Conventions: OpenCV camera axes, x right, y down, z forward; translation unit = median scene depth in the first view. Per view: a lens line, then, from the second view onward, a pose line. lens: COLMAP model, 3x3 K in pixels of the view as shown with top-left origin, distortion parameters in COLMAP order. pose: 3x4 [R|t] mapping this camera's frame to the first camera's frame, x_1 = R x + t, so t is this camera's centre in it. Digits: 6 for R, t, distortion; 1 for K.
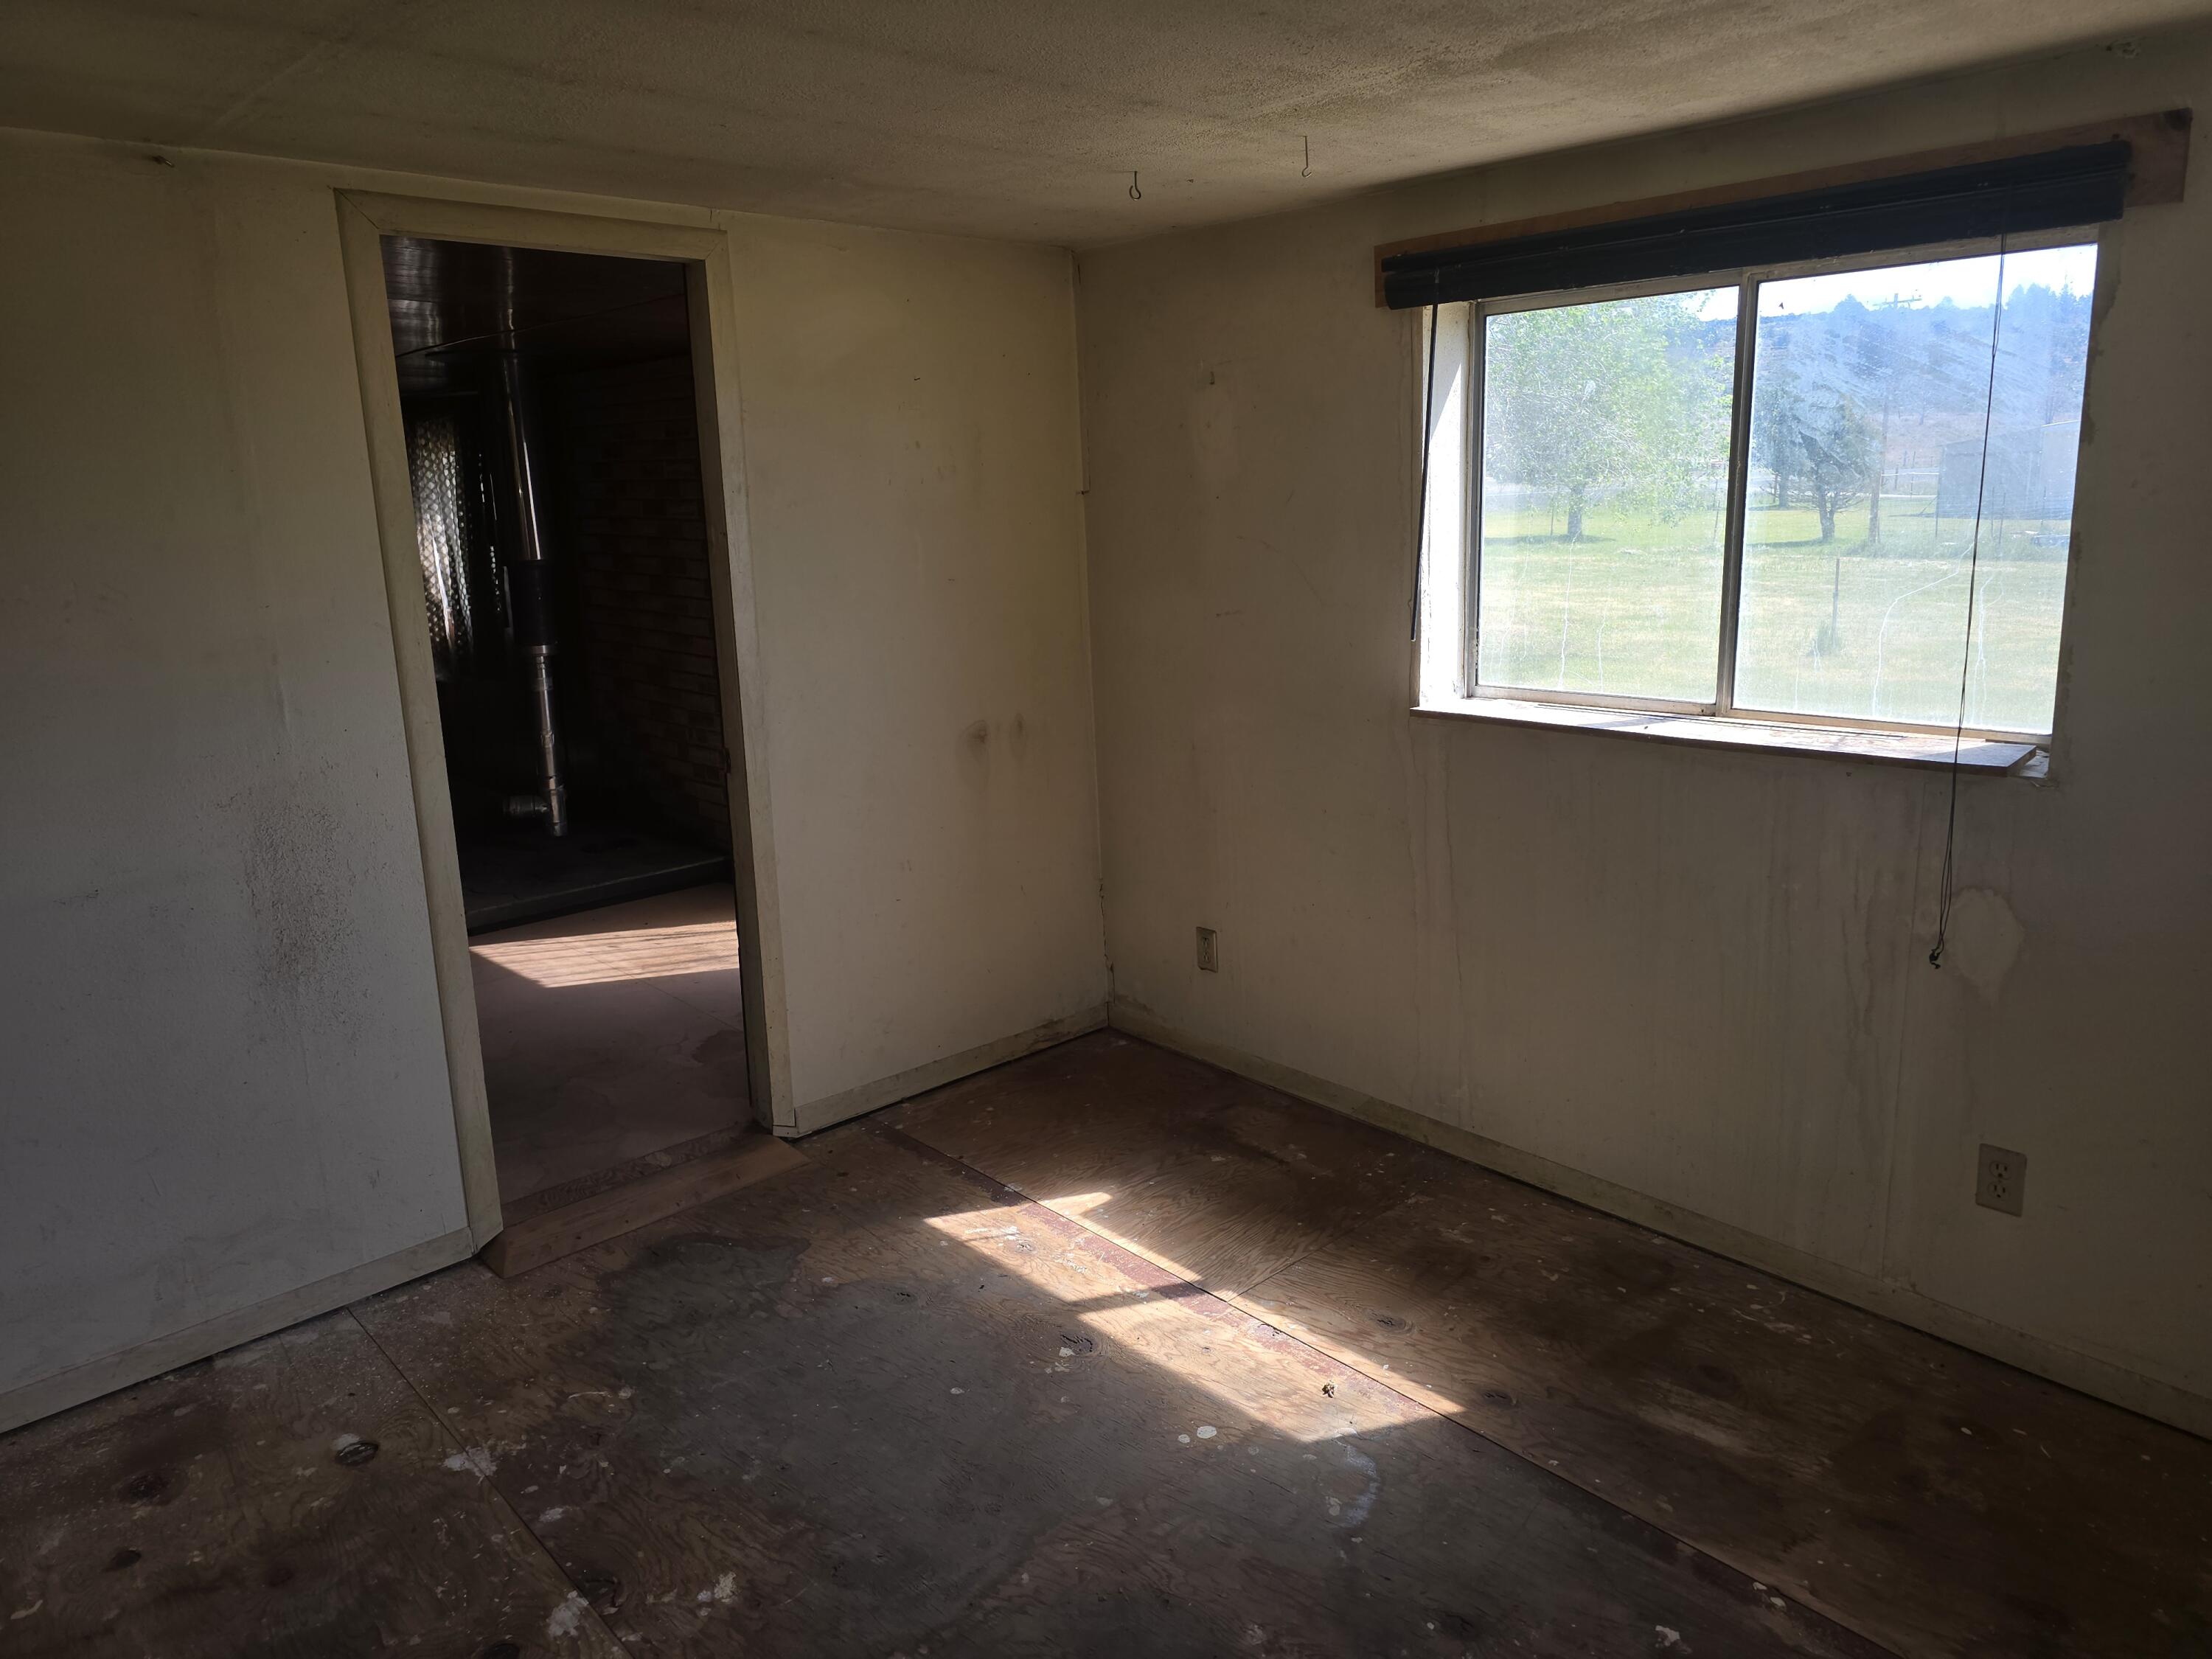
lens RADIAL K [[1492.9, 0, 1110.0], [0, 1492.9, 816.5], [0, 0, 1]] dist [0.068248, -0.068397]
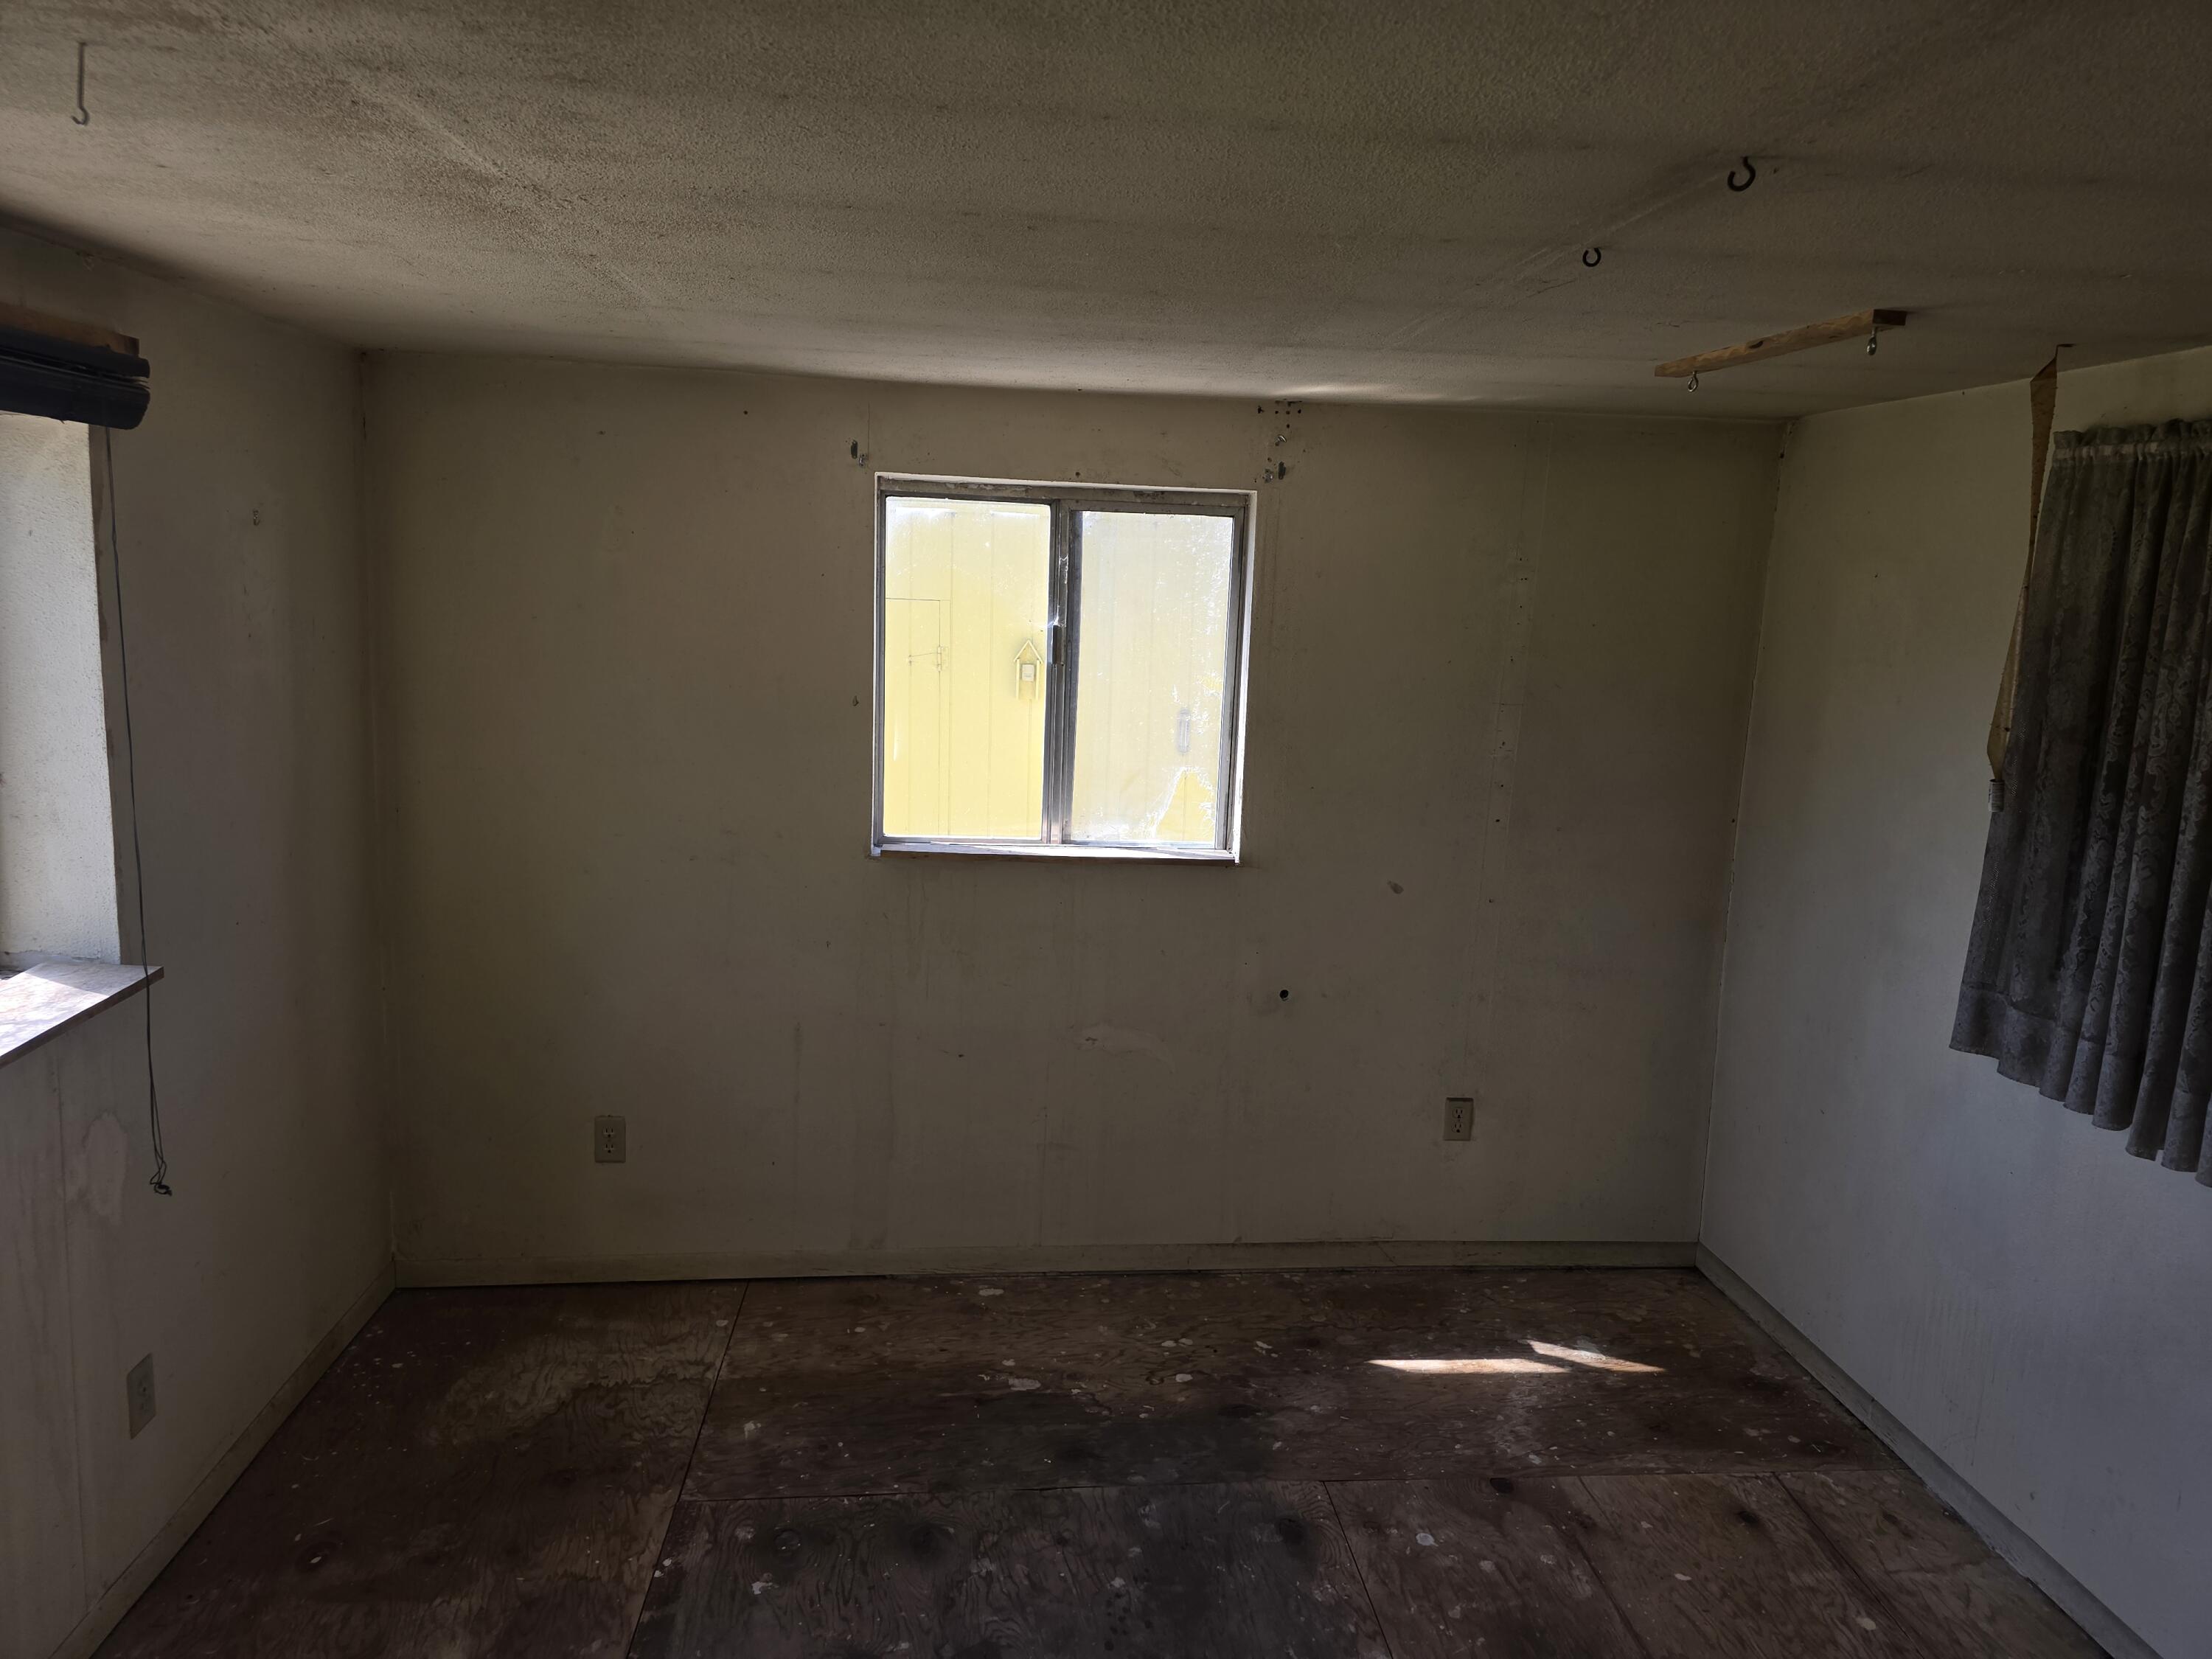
lens RADIAL K [[1466.7, 0, 1118.7], [0, 1466.7, 824.1], [0, 0, 1]] dist [0.075551, -0.079873]
pose [[-0.797850, -0.101350, 0.594276, -0.483684], [0.118379, 0.940237, 0.319281, -0.370284], [-0.591119, 0.325088, -0.738170, 1.381955]]
